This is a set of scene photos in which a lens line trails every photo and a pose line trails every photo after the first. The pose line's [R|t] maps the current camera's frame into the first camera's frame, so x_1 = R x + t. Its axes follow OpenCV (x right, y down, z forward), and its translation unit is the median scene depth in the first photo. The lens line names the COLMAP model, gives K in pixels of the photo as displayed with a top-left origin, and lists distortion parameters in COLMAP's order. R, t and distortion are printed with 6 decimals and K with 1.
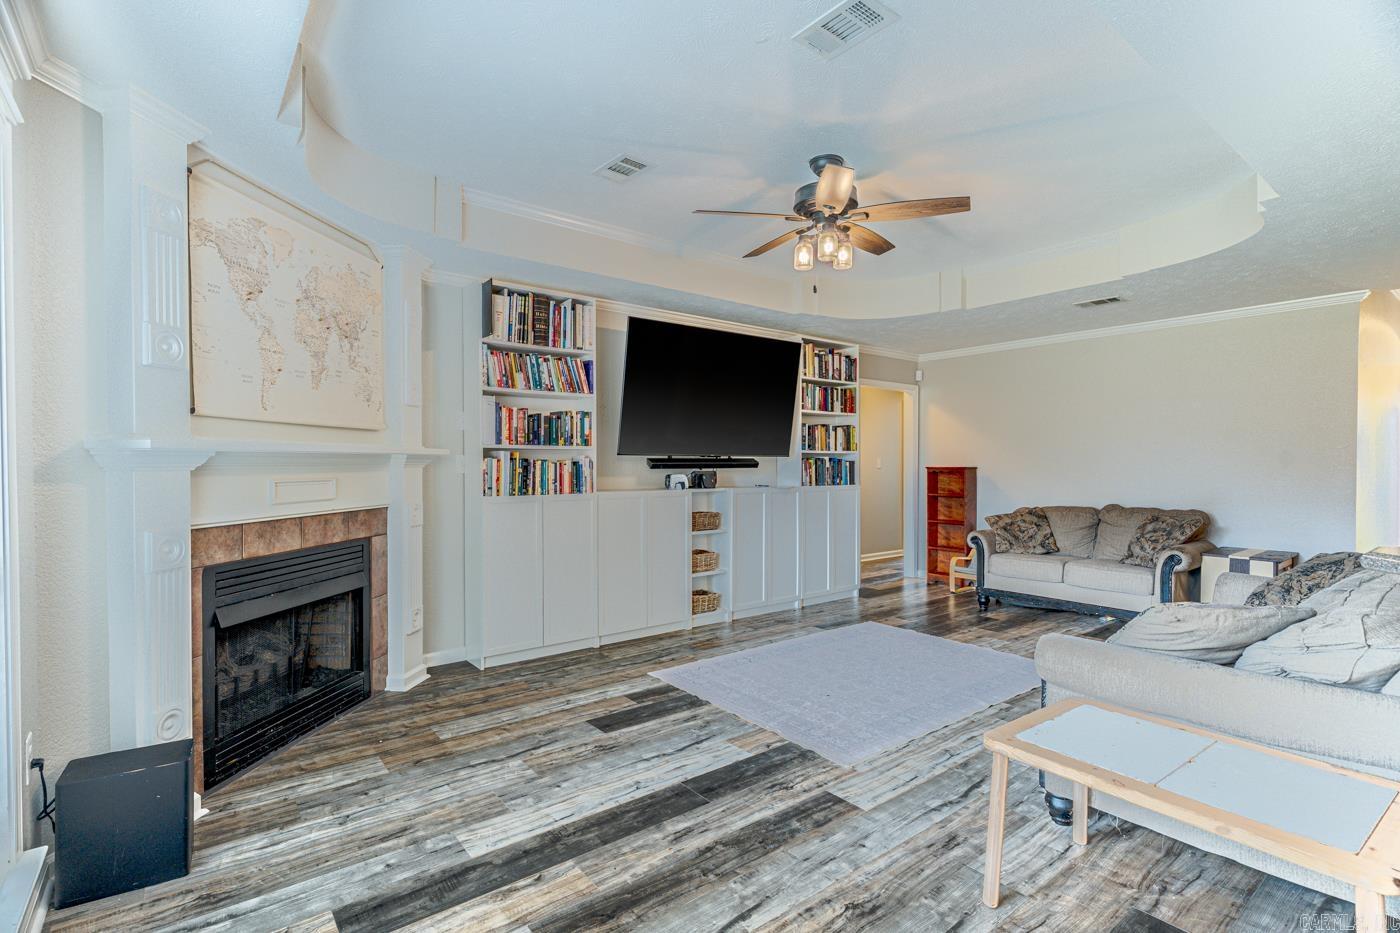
lens RADIAL K [[656.9, 0, 691.5], [0, 656.9, 470.8], [0, 0, 1]] dist [-0.000261, -0.000436]
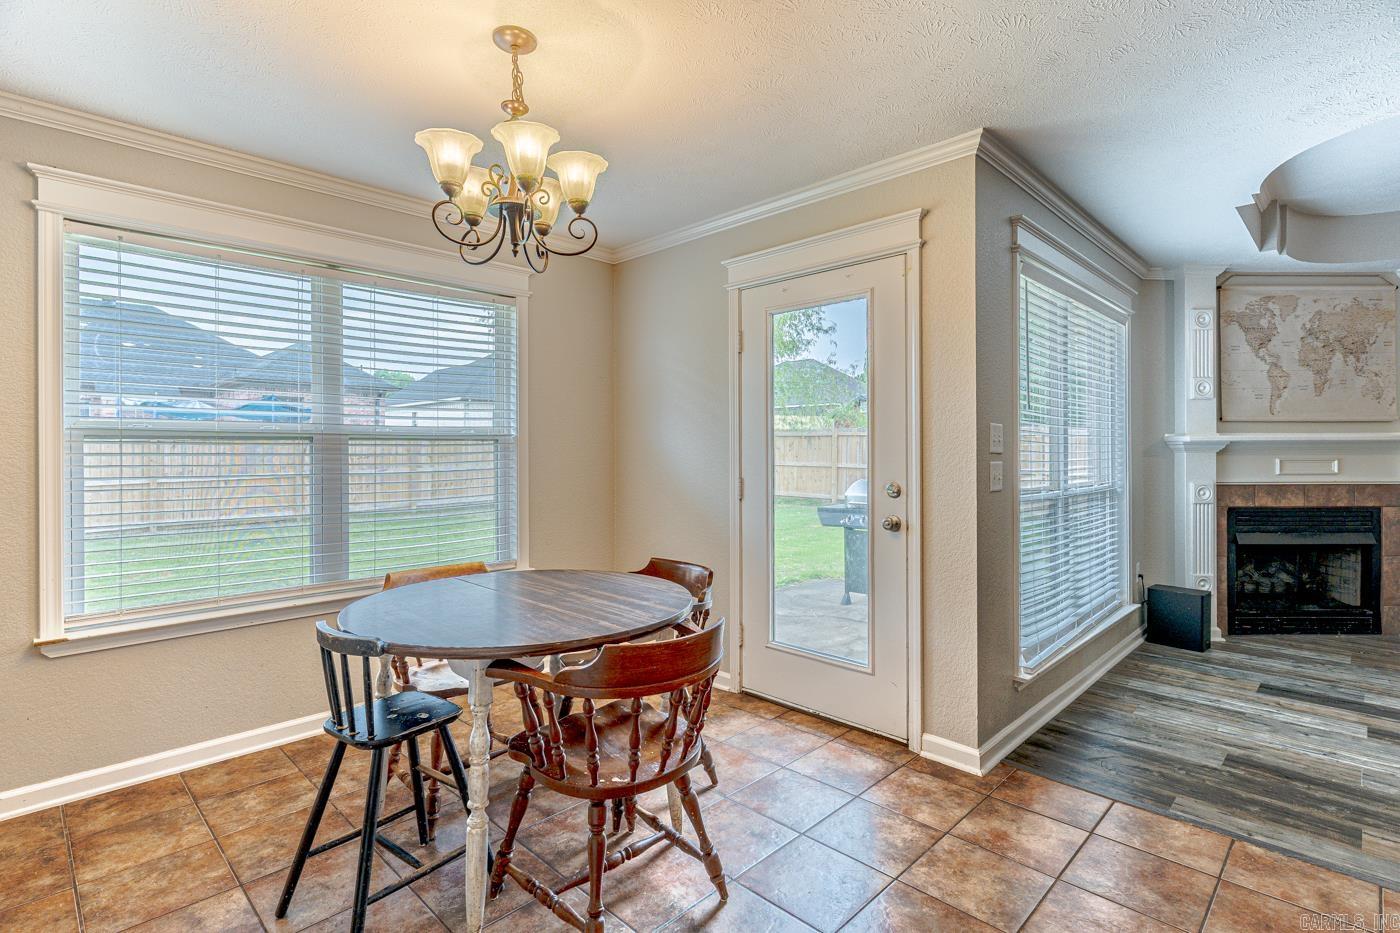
lens RADIAL K [[703.9, 0, 724.4], [0, 703.9, 454.3], [0, 0, 1]] dist [0.024281, -0.000058]
pose [[0.170139, -0.001523, -0.985419, 0.568060], [-0.007858, 0.999965, -0.002903, 0.012702], [0.985389, 0.008238, 0.170121, -0.411011]]
